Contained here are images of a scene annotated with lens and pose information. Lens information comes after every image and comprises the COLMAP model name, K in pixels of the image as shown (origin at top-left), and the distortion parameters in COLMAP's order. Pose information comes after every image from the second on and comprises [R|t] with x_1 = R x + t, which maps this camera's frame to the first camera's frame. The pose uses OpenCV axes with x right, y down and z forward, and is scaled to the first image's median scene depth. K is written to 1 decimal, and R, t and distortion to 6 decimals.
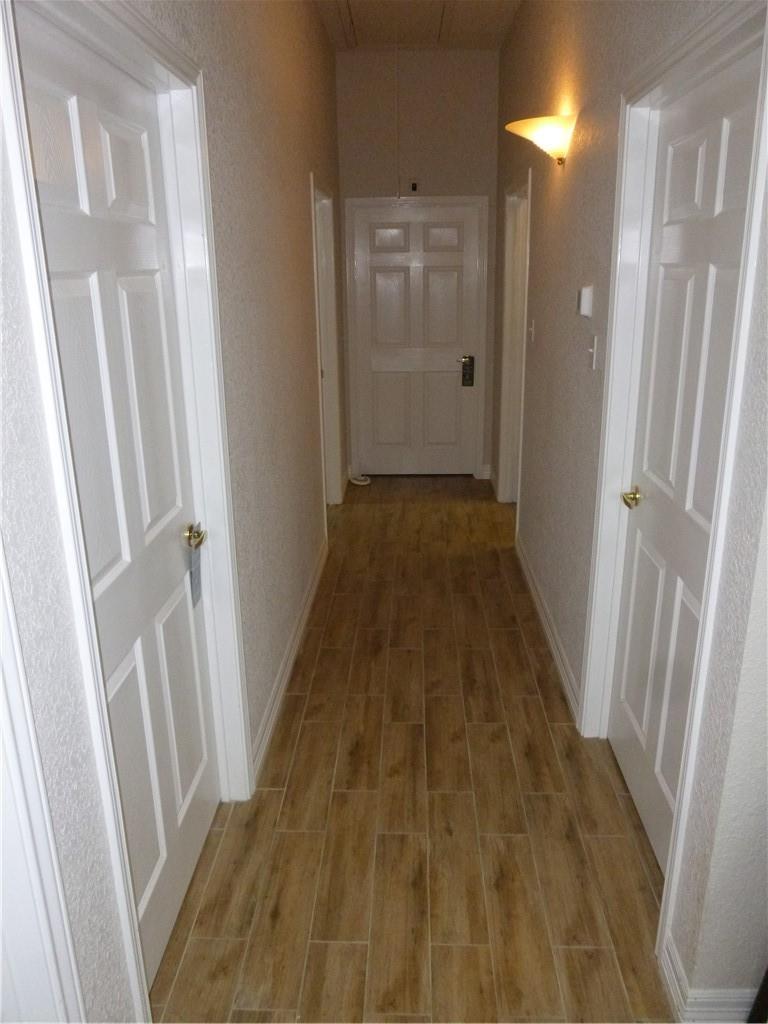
lens RADIAL K [[772.8, 0, 383.4], [0, 772.8, 509.8], [0, 0, 1]] dist [-0.058809, 0.029394]
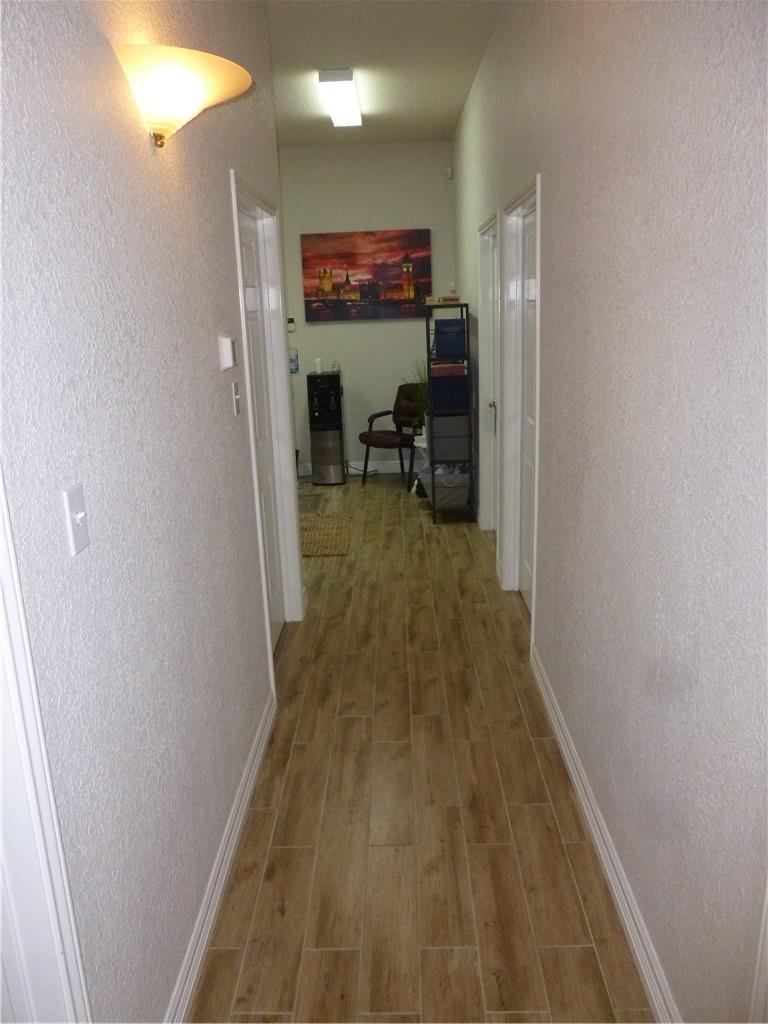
lens RADIAL K [[772.8, 0, 385.9], [0, 772.8, 515.2], [0, 0, 1]] dist [-0.058809, 0.029394]
pose [[-0.998691, 0.048983, -0.014710, 0.102897], [0.033123, 0.838605, 0.543732, -0.636966], [0.038970, 0.542533, -0.839130, 2.000888]]
